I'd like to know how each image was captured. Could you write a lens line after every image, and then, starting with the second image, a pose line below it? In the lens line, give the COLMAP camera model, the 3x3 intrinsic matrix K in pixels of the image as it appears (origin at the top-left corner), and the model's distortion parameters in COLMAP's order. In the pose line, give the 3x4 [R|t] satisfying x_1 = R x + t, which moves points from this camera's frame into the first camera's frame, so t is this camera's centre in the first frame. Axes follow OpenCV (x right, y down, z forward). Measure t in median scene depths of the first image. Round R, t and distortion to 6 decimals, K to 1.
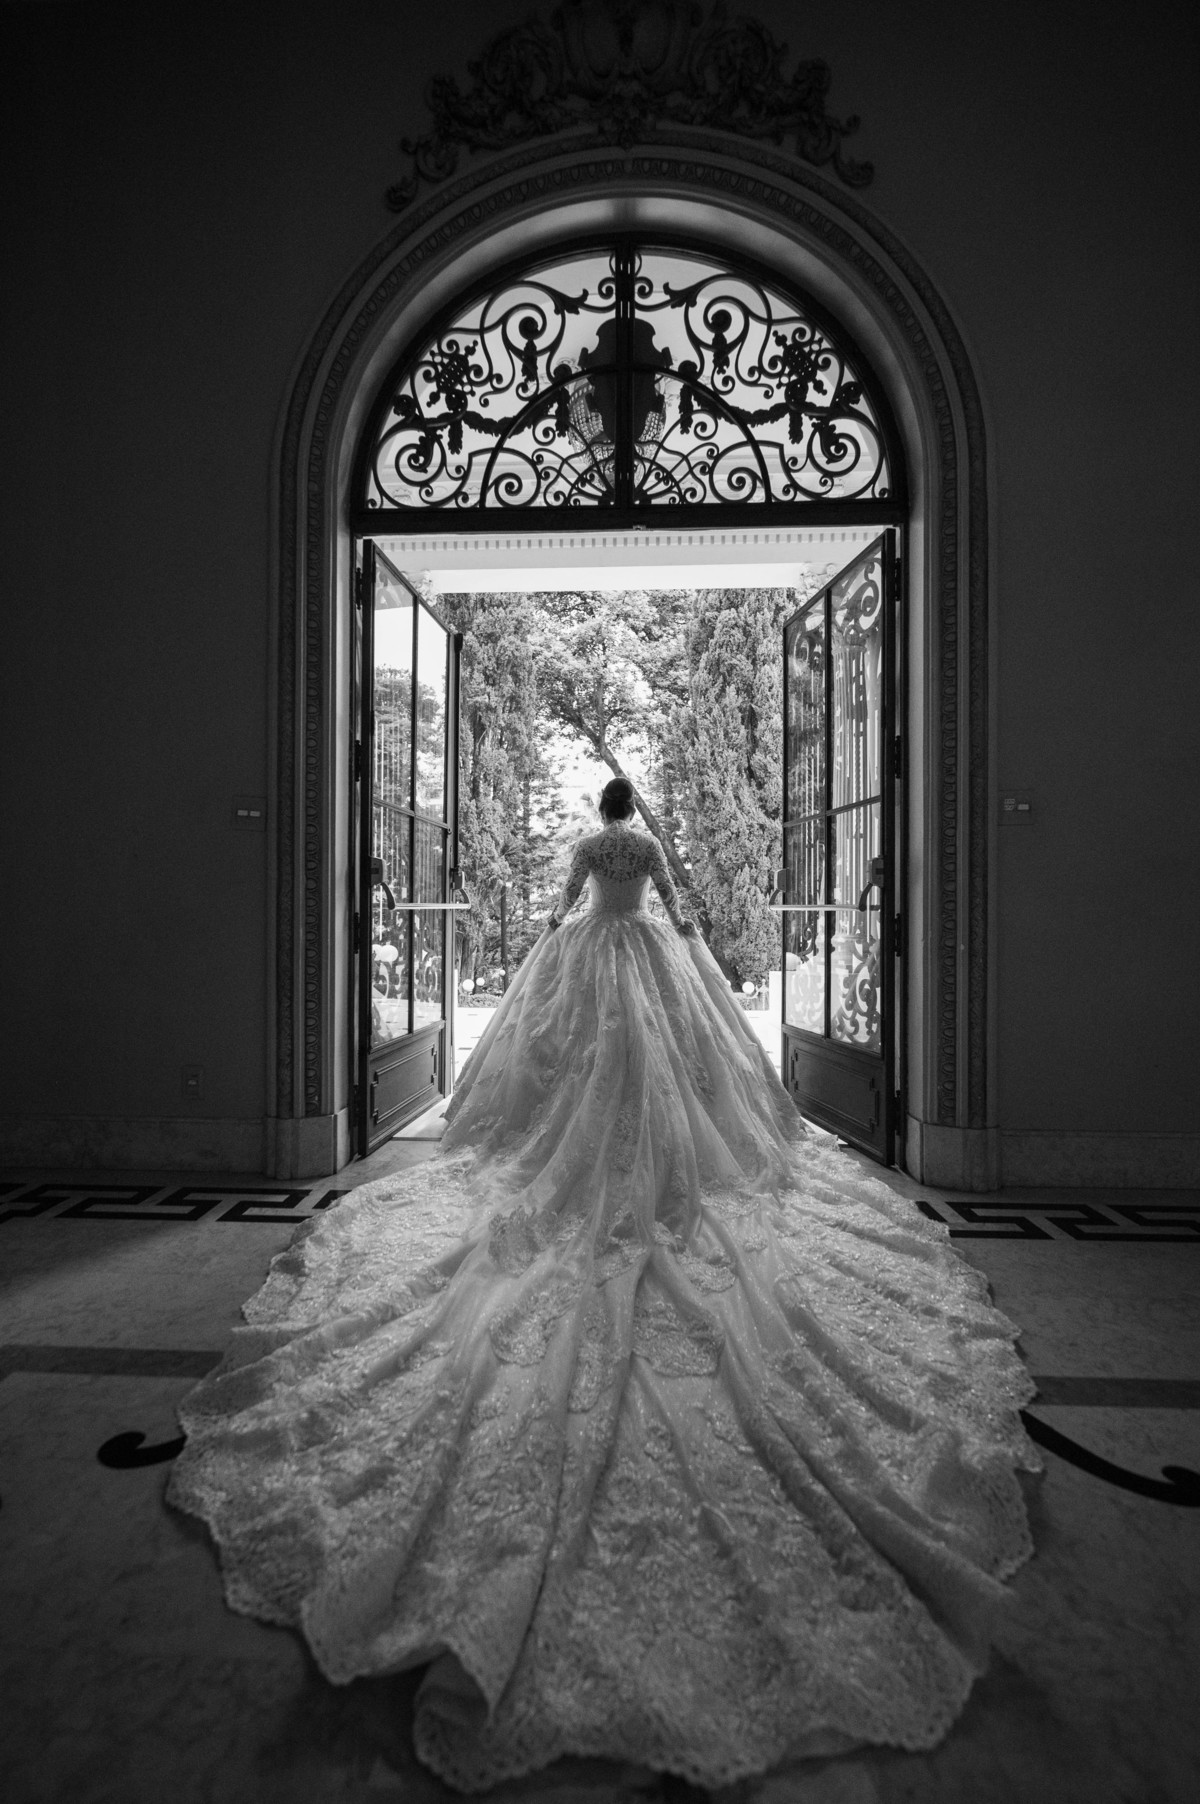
lens RADIAL K [[717.6, 0, 602.9], [0, 717.6, 901.3], [0, 0, 1]] dist [-0.000204, -0.000019]
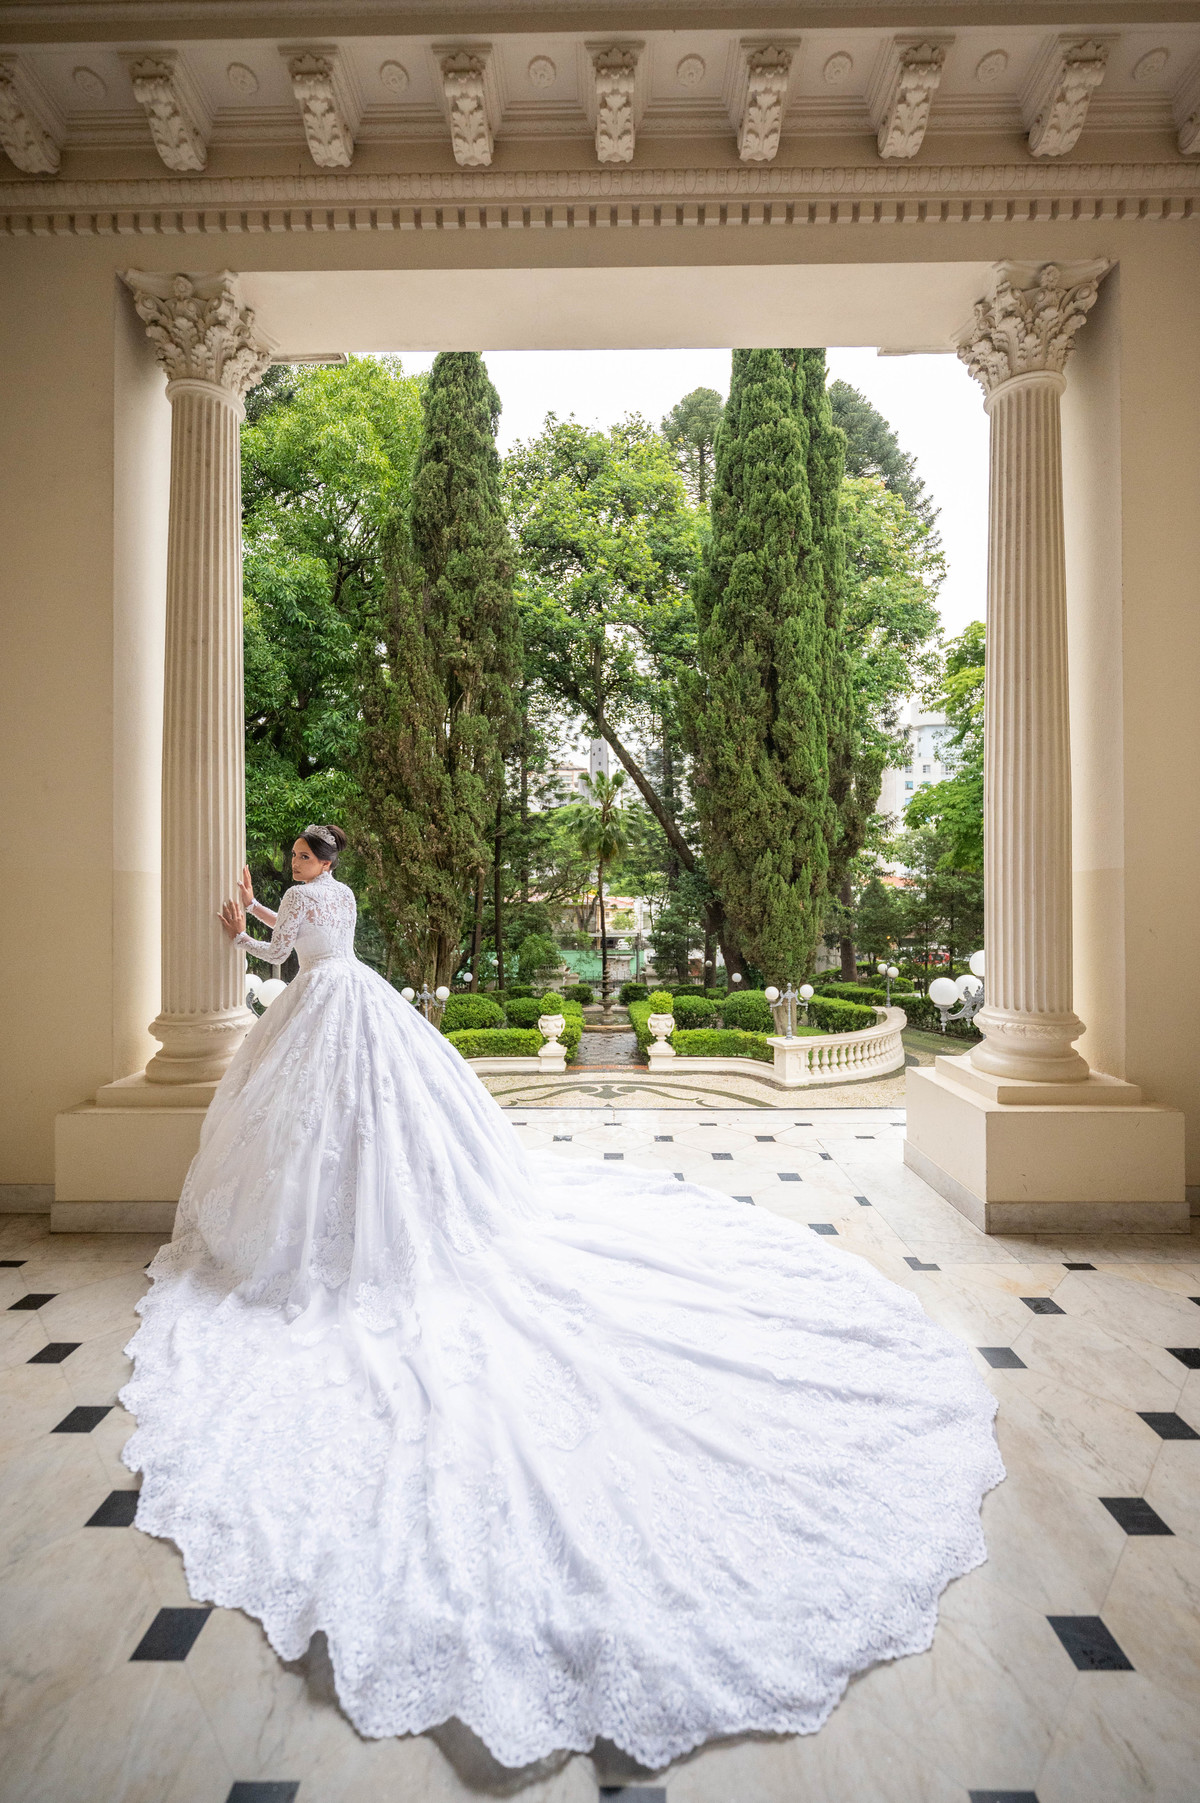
lens RADIAL K [[717.2, 0, 602.9], [0, 717.2, 900.8], [0, 0, 1]] dist [-0.000204, -0.000019]
pose [[0.999993, -0.003671, 0.000253, 0.001947], [0.003663, 0.999656, 0.025984, -0.011732], [-0.000348, -0.025983, 0.999662, 0.129237]]
